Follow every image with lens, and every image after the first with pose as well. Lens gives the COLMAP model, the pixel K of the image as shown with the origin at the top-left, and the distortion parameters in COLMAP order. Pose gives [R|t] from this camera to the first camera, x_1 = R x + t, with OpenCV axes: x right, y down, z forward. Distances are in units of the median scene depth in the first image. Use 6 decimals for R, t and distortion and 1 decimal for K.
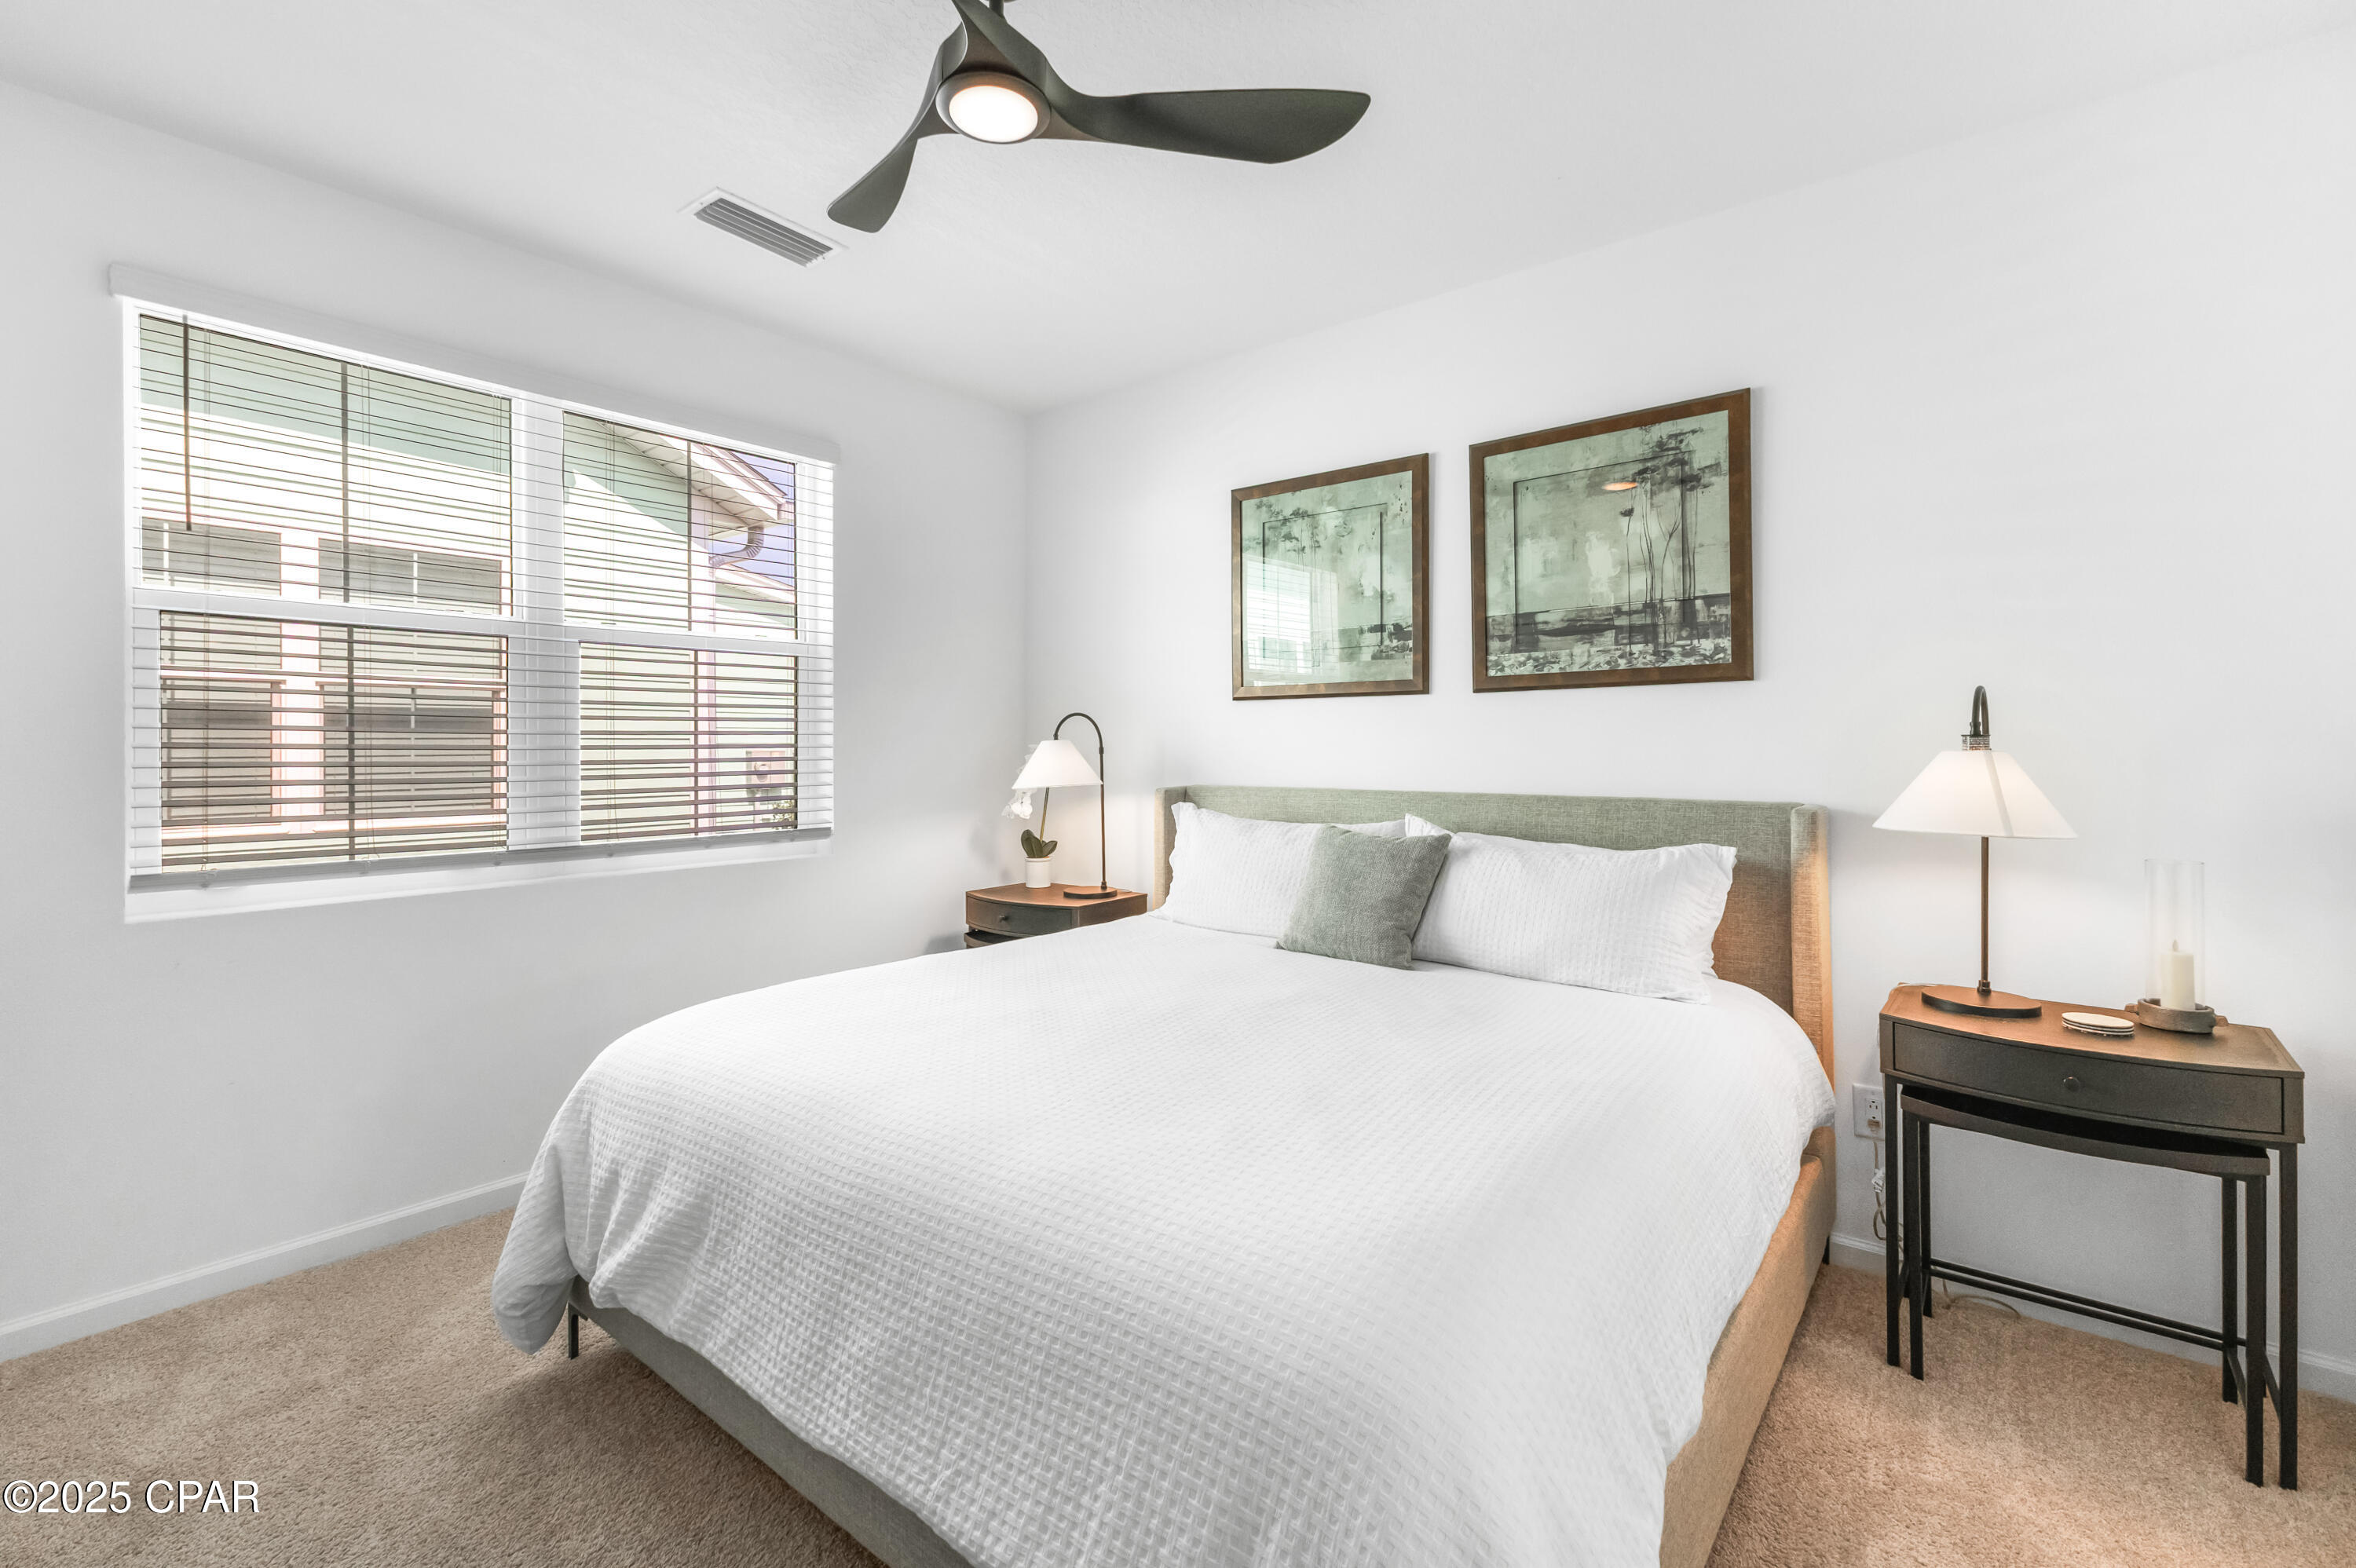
lens RADIAL K [[1041.8, 0, 1214.8], [0, 1041.8, 740.2], [0, 0, 1]] dist [0.017360, -0.006552]
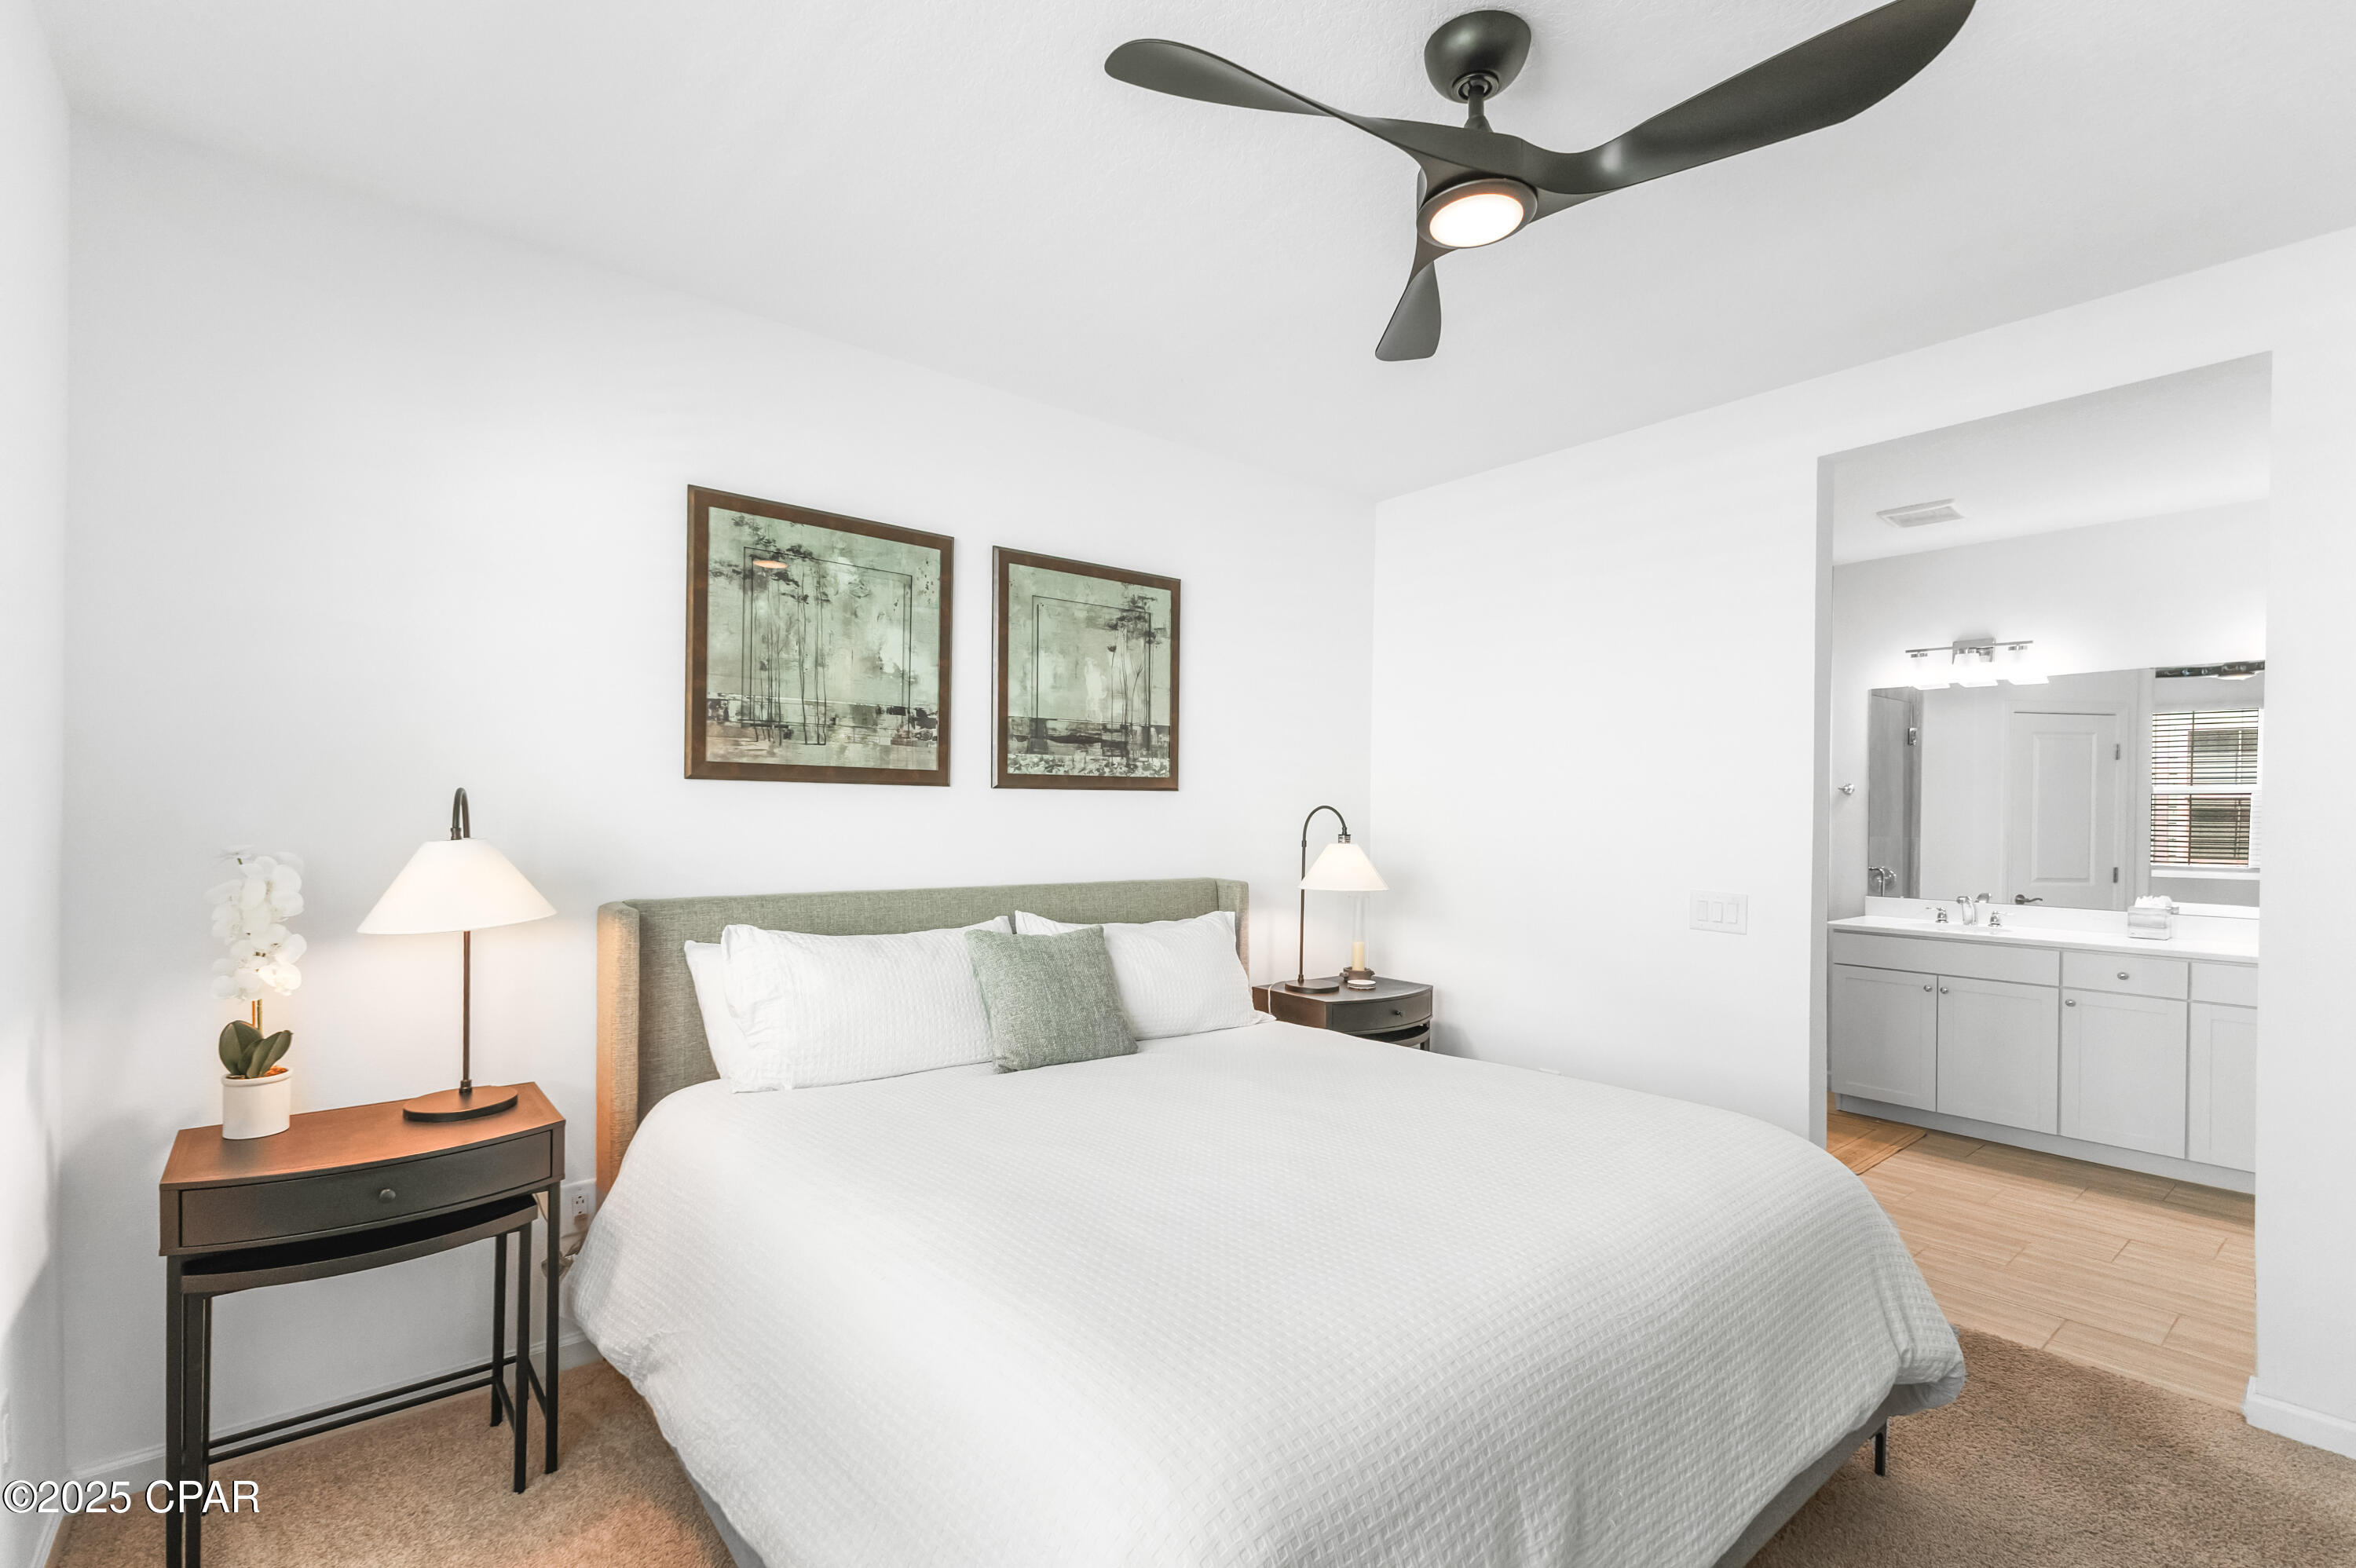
lens RADIAL K [[1041.8, 0, 1265.3], [0, 1041.8, 840.0], [0, 0, 1]] dist [0.017360, -0.006552]
pose [[0.180755, -0.002939, 0.983524, -0.744539], [0.002907, 0.999993, 0.002454, 0.003833], [-0.983524, 0.002415, 0.180762, 0.578868]]
